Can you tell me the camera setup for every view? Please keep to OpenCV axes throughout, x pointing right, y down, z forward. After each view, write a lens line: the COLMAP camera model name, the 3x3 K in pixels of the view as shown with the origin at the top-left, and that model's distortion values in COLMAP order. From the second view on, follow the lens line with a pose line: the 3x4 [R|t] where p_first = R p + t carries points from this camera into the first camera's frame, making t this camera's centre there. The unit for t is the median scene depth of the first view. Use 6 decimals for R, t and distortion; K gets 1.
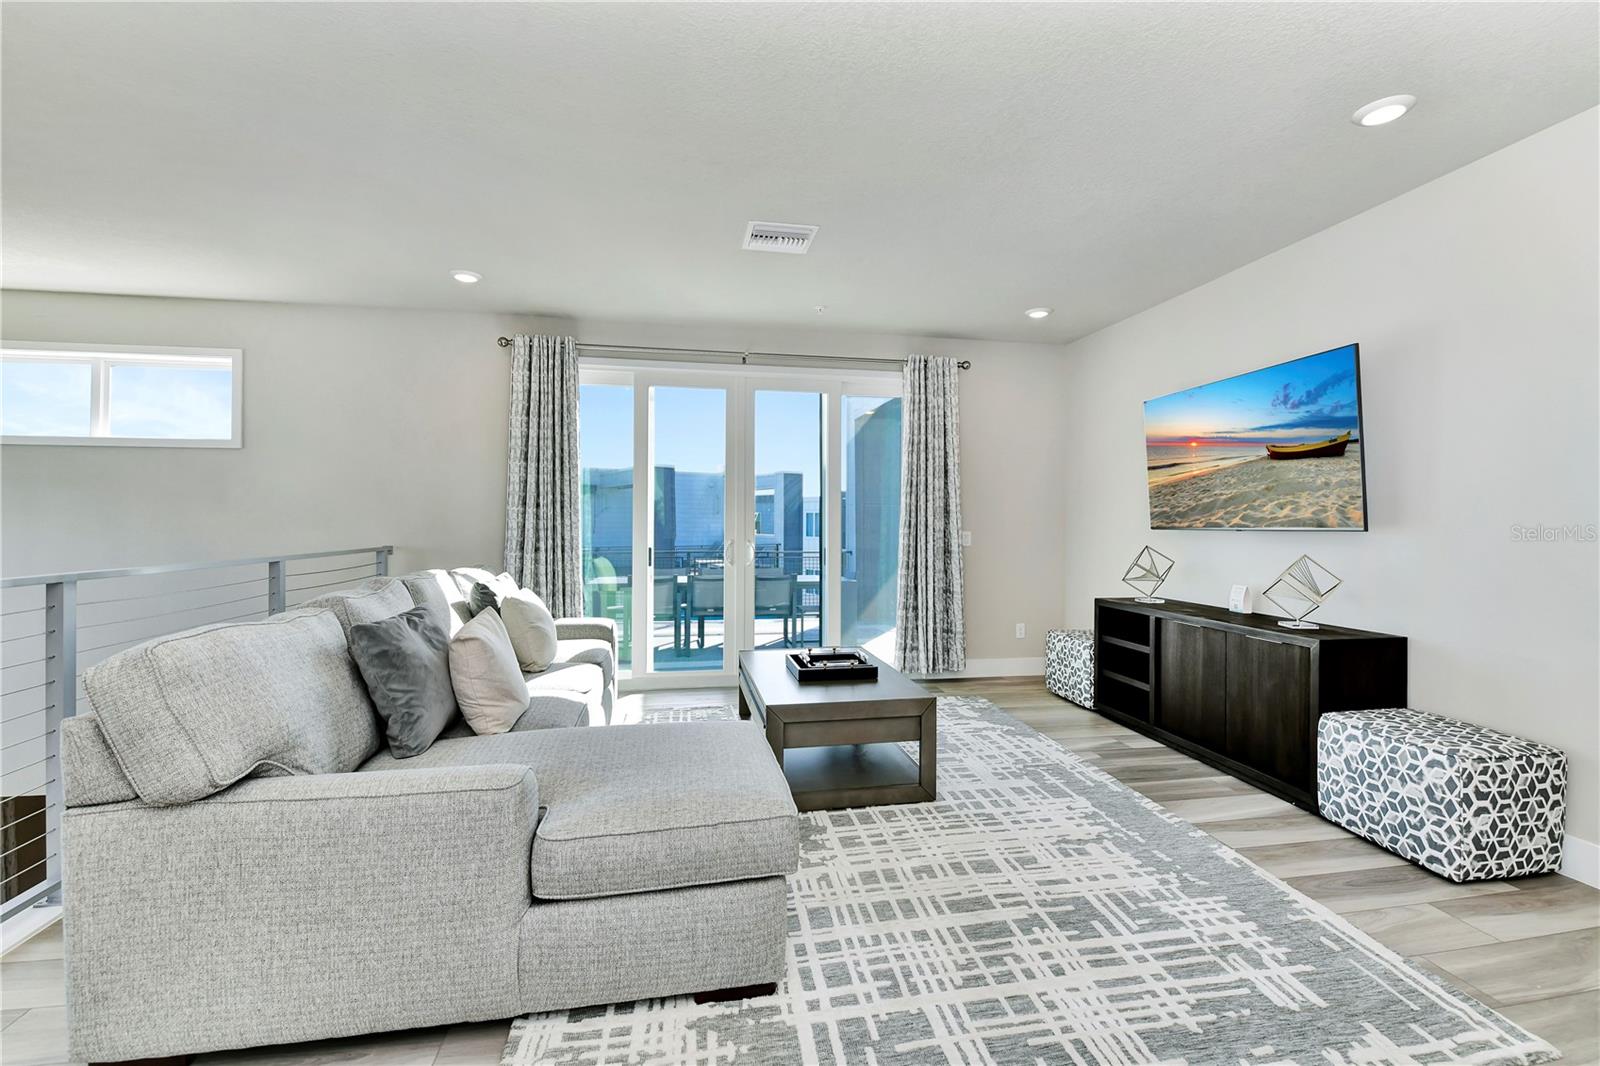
lens RADIAL K [[684.7, 0, 797.7], [0, 684.7, 514.8], [0, 0, 1]] dist [0.000266, -0.007173]
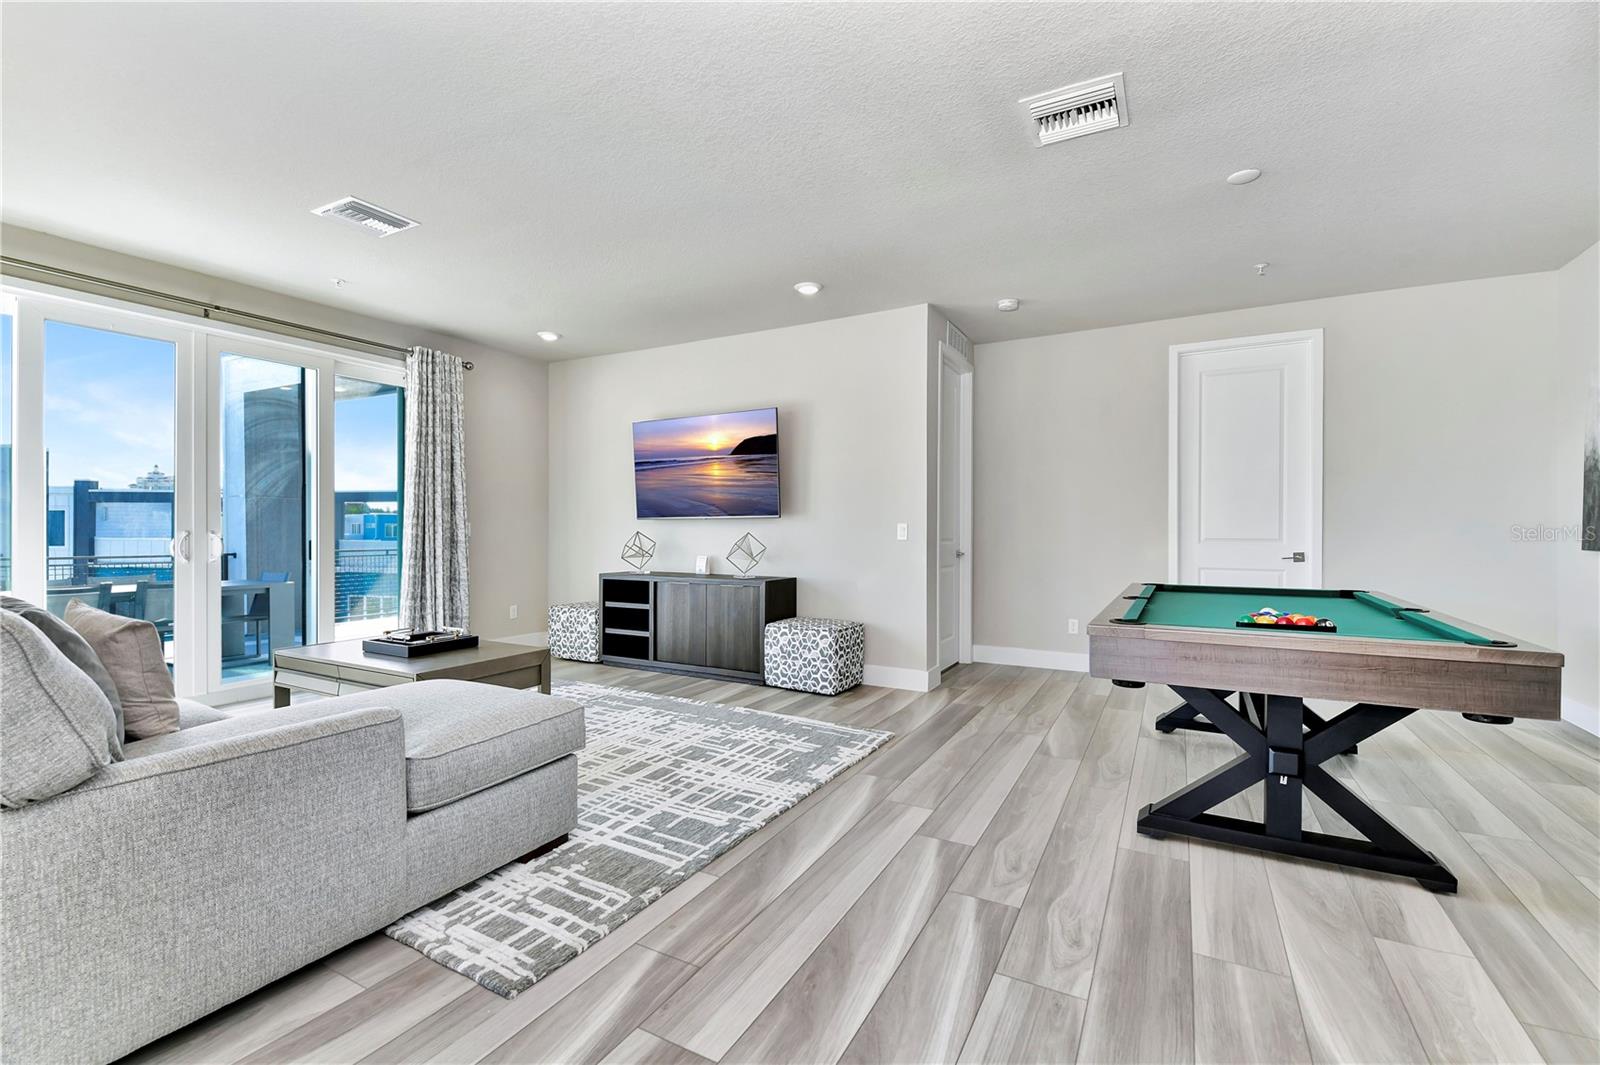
lens RADIAL K [[684.7, 0, 797.7], [0, 684.7, 514.3], [0, 0, 1]] dist [0.000266, -0.007173]
pose [[0.634594, 0.014366, 0.772712, -0.589440], [-0.010072, 0.999896, -0.010318, 0.040837], [-0.772780, -0.001236, 0.634672, -0.162420]]
